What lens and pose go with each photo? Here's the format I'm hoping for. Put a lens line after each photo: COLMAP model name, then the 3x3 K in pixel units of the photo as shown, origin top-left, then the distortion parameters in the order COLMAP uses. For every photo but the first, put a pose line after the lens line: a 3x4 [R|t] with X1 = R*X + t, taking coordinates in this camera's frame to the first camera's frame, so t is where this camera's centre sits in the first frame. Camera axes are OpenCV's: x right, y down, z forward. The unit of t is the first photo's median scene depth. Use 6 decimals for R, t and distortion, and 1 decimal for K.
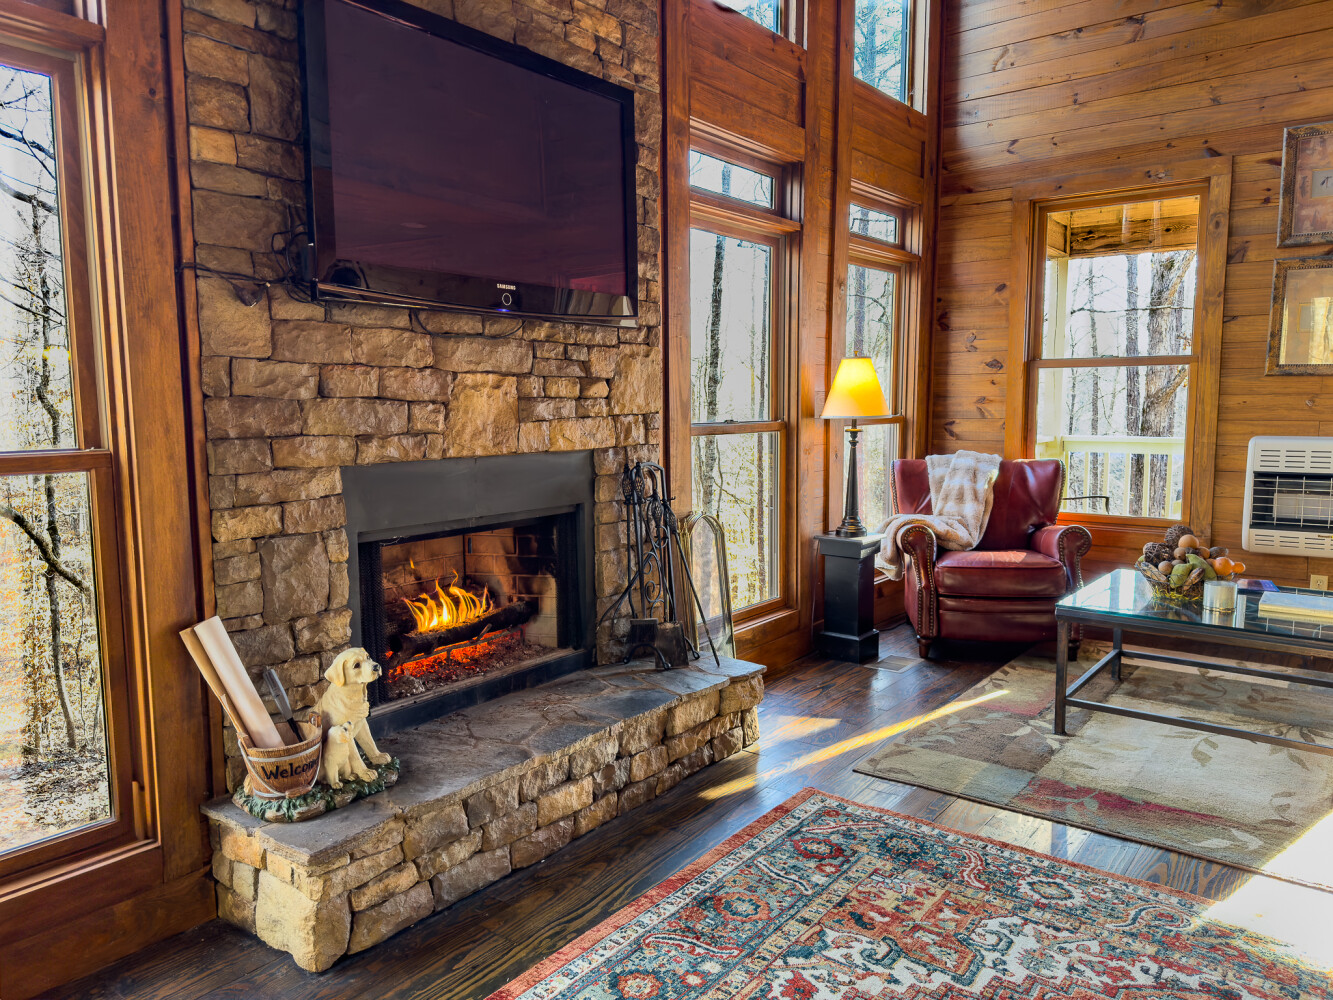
lens RADIAL K [[931.2, 0, 645.0], [0, 931.2, 495.6], [0, 0, 1]] dist [0.055678, -0.055311]
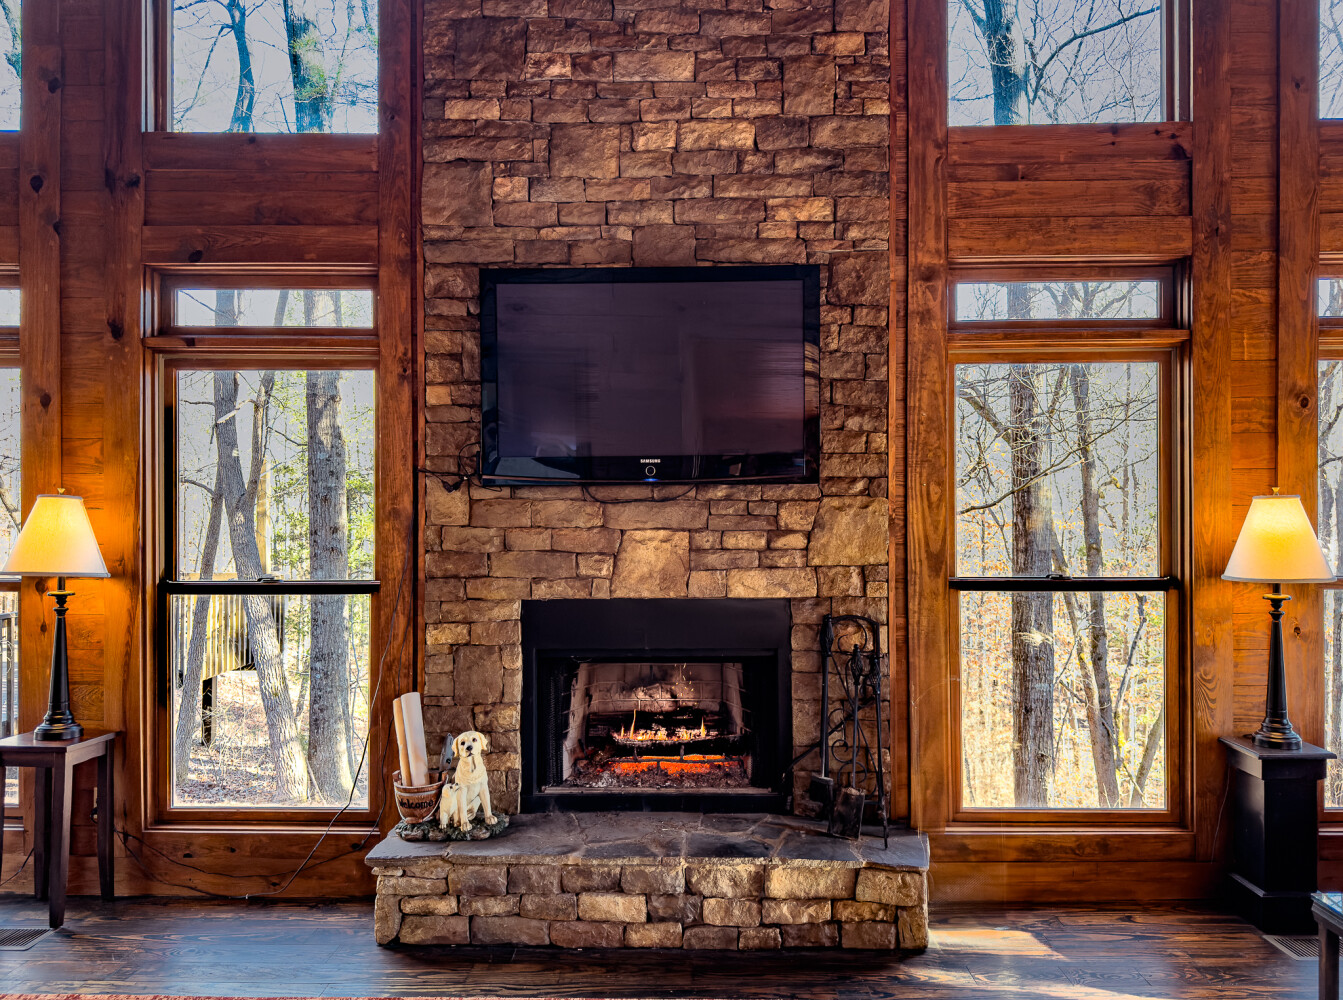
lens RADIAL K [[938.2, 0, 674.2], [0, 938.2, 508.4], [0, 0, 1]] dist [0.055678, -0.055311]
pose [[0.605942, 0.000091, -0.795509, 0.720582], [-0.080104, 0.994924, -0.060902, -0.078105], [0.791465, 0.100627, 0.602874, 0.256047]]
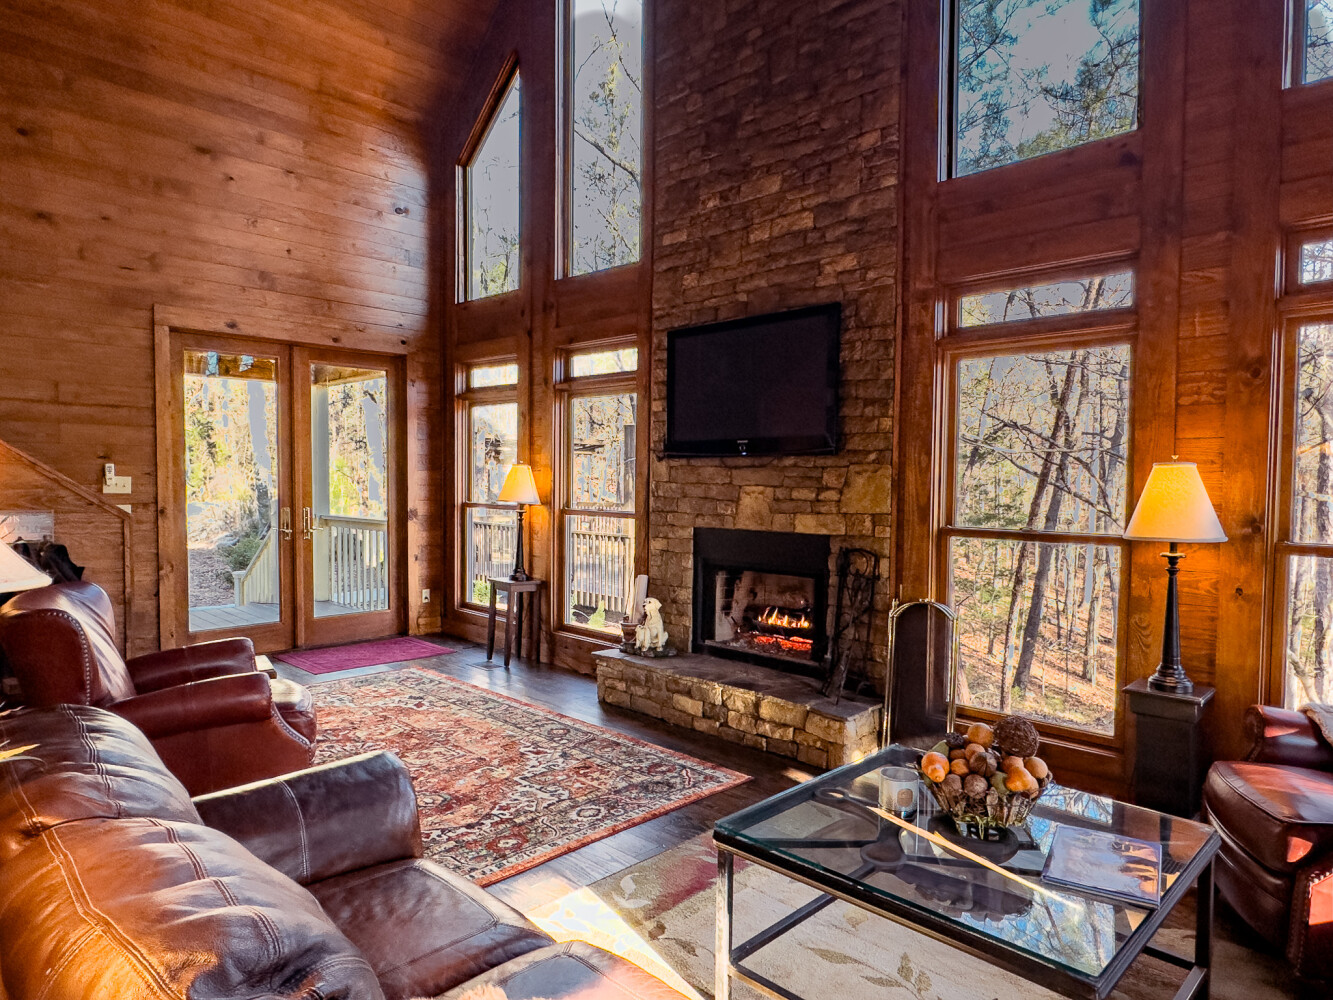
lens RADIAL K [[787.4, 0, 675.2], [0, 787.4, 495.1], [0, 0, 1]] dist [-0.002103, 0.002659]
pose [[-0.081577, 0.024282, -0.996371, 1.264446], [-0.111199, 0.993240, 0.033310, -0.131759], [0.990444, 0.113513, -0.078325, 0.862274]]
